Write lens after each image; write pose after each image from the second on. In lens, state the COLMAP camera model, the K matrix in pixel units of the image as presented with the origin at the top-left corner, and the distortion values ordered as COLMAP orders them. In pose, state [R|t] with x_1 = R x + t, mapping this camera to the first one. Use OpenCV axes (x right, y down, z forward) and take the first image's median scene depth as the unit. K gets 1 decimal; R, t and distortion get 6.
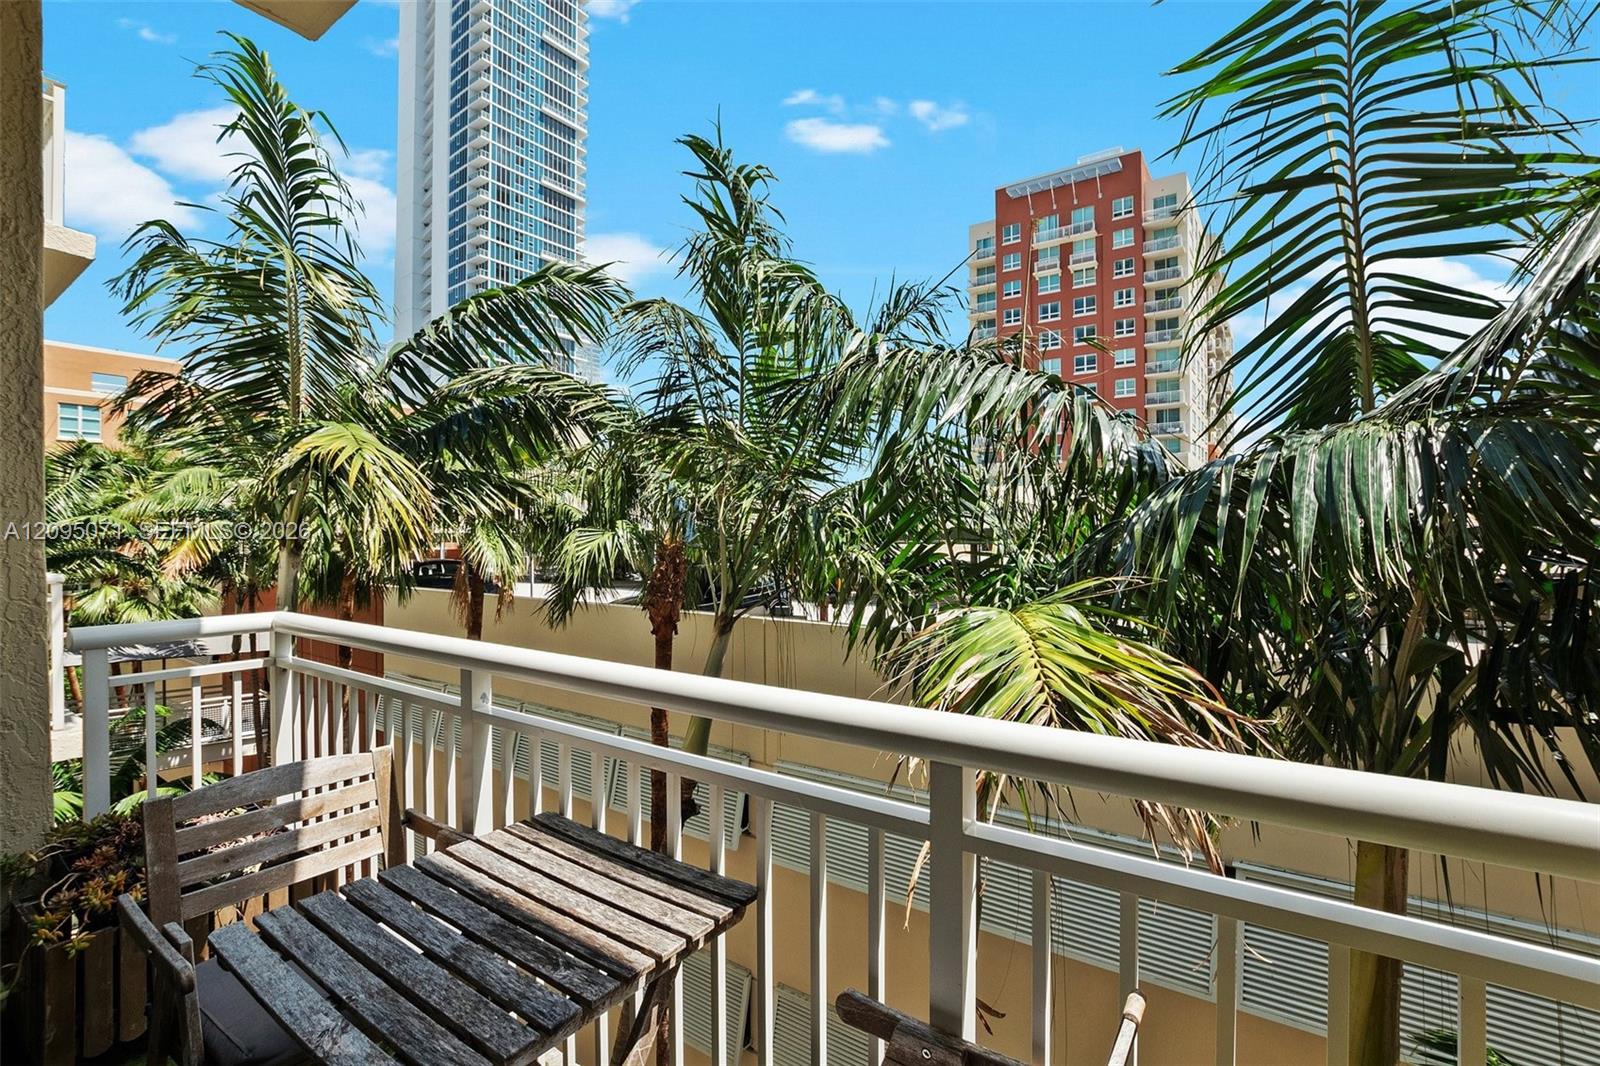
lens RADIAL K [[706.5, 0, 800.0], [0, 706.5, 533.0], [0, 0, 1]] dist [-0.028108, 0.001049]
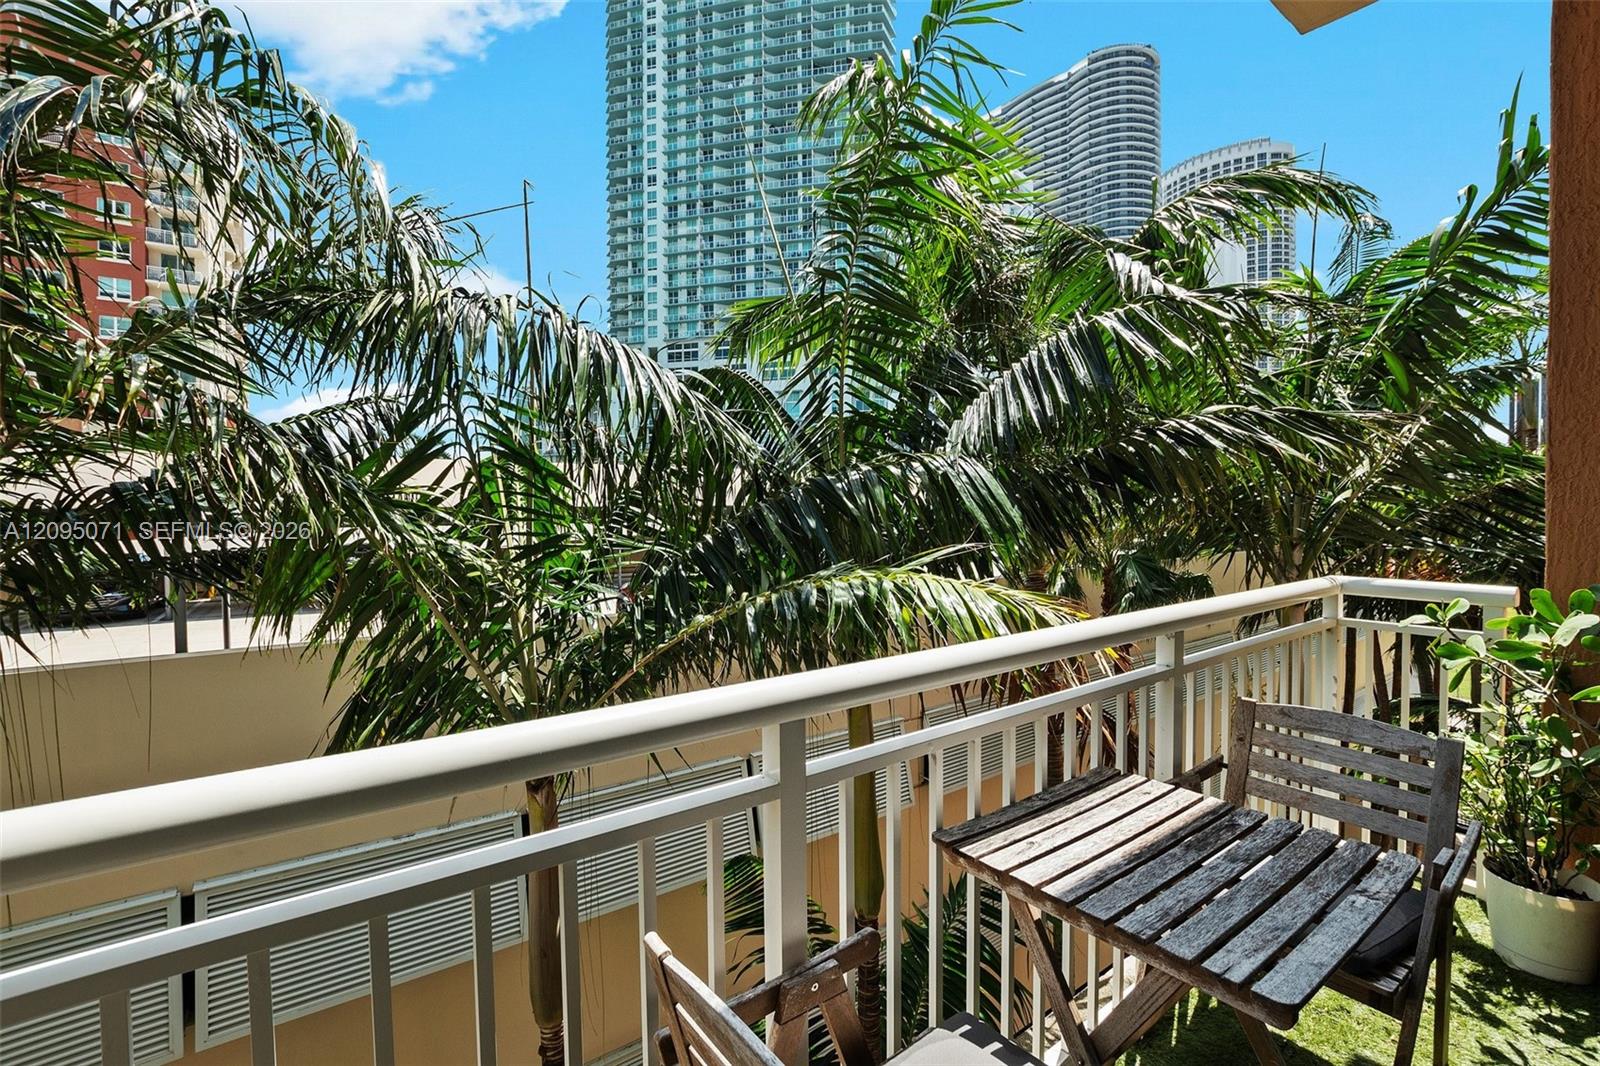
lens RADIAL K [[706.5, 0, 800.0], [0, 706.5, 533.0], [0, 0, 1]] dist [-0.028108, 0.001049]
pose [[0.317490, -0.013086, 0.948171, -1.479406], [0.013838, 0.999862, 0.009166, 0.022095], [-0.948161, 0.010210, 0.317627, 1.064861]]
